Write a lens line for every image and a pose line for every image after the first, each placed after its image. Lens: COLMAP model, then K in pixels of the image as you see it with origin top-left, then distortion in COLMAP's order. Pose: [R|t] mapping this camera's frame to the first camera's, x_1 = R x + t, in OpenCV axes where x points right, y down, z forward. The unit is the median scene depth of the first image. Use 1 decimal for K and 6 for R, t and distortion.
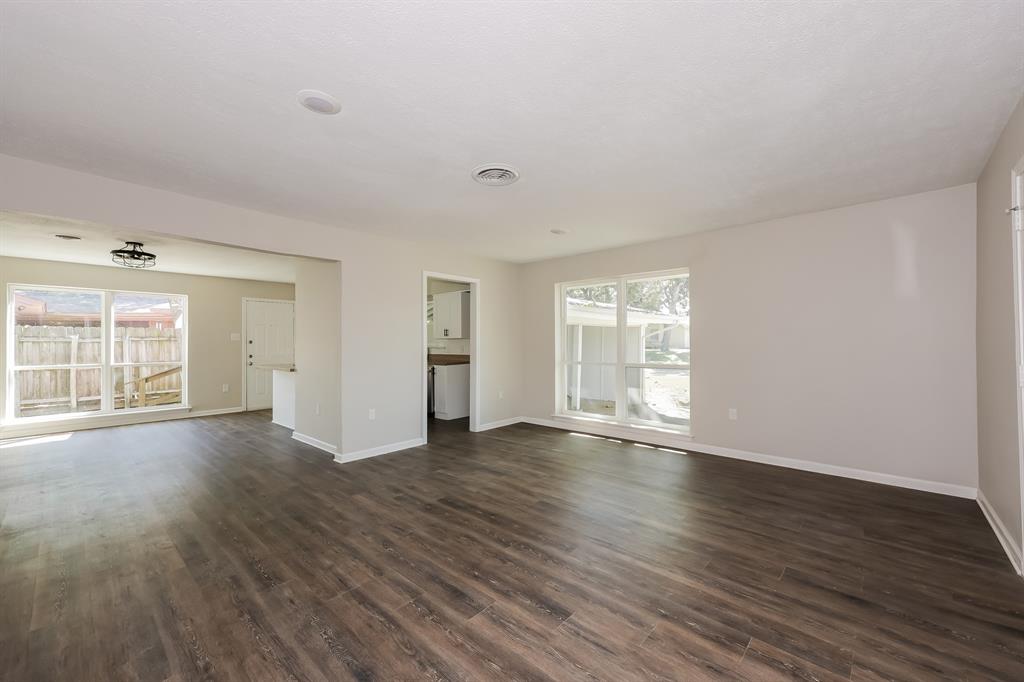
lens RADIAL K [[411.2, 0, 517.4], [0, 411.2, 344.3], [0, 0, 1]] dist [0.002749, -0.000468]
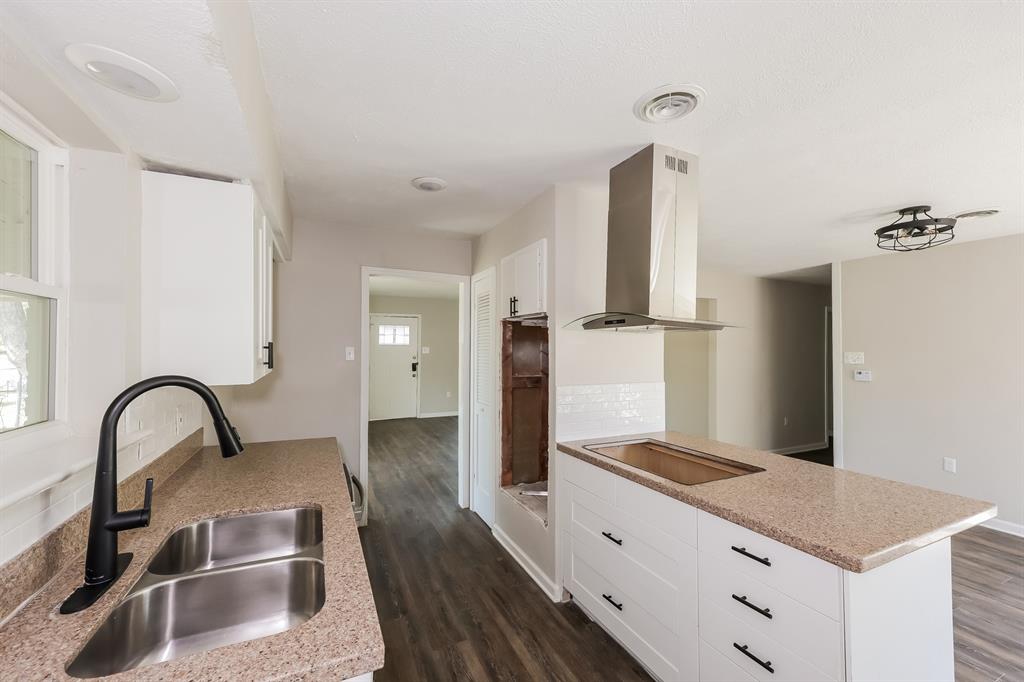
lens RADIAL K [[411.2, 0, 513.5], [0, 411.2, 342.0], [0, 0, 1]] dist [0.002749, -0.000468]
pose [[-0.923219, 0.005294, 0.384238, -1.296976], [-0.000838, 0.999875, -0.015790, -0.096461], [-0.384274, -0.014900, -0.923099, 3.552335]]
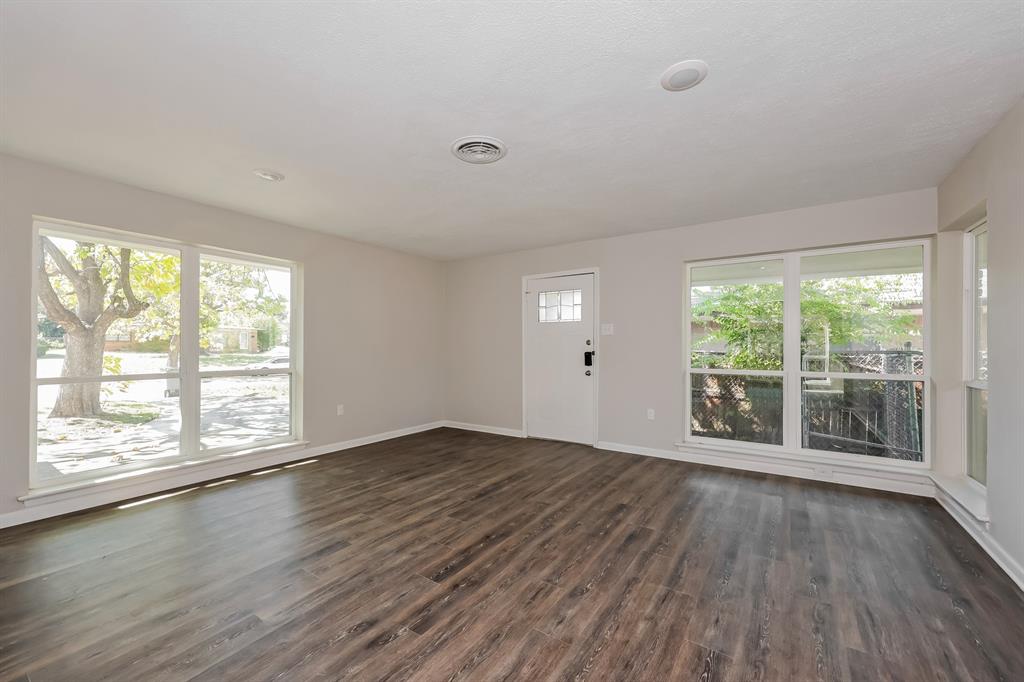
lens RADIAL K [[411.2, 0, 515.6], [0, 411.2, 345.6], [0, 0, 1]] dist [0.002749, -0.000468]
pose [[-0.150516, 0.004069, 0.988599, -1.142796], [-0.001607, 0.999989, -0.004360, 0.007042], [-0.988606, -0.002245, -0.150508, 1.298246]]
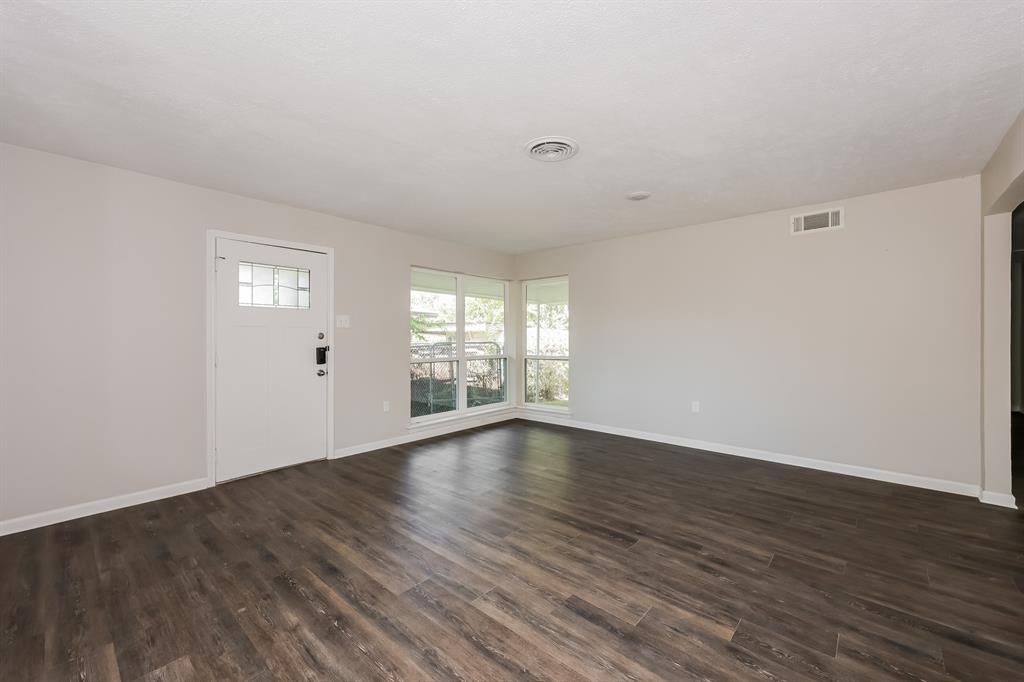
lens RADIAL K [[411.2, 0, 511.5], [0, 411.2, 335.7], [0, 0, 1]] dist [0.002749, -0.000468]
pose [[-0.999930, 0.010809, -0.004806, 0.052643], [0.010844, 0.999915, -0.007269, 0.000995], [0.004727, -0.007320, -0.999962, 2.347115]]
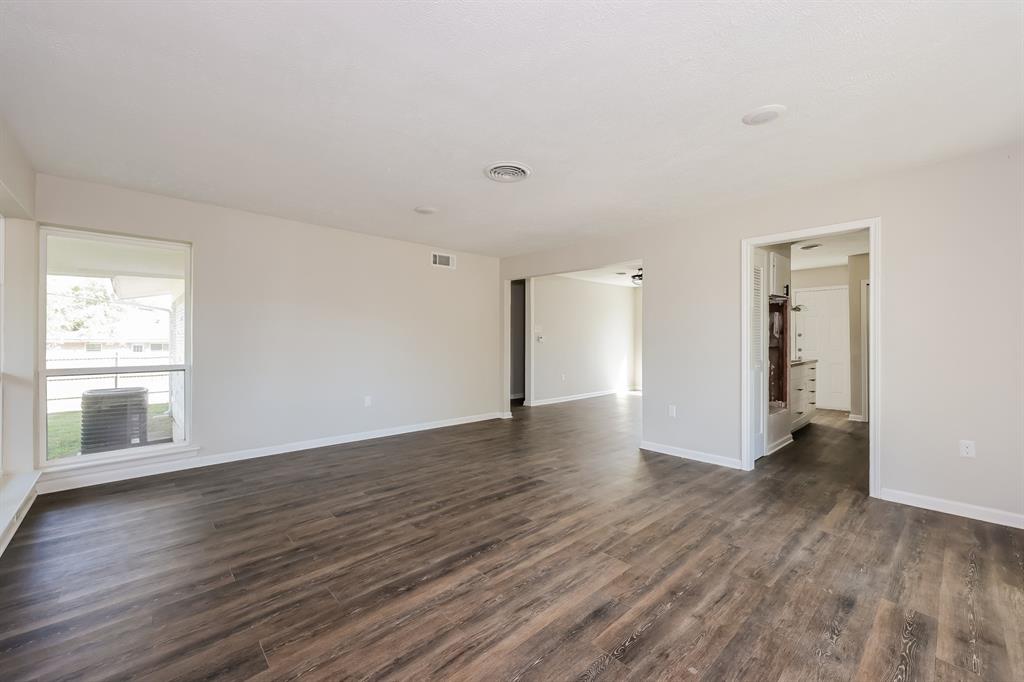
lens RADIAL K [[411.2, 0, 507.8], [0, 411.2, 341.3], [0, 0, 1]] dist [0.002749, -0.000468]
pose [[-0.100123, 0.011942, -0.994903, 1.194332], [-0.000029, 0.999928, 0.012006, -0.003723], [0.994975, 0.001231, -0.100115, 1.359902]]
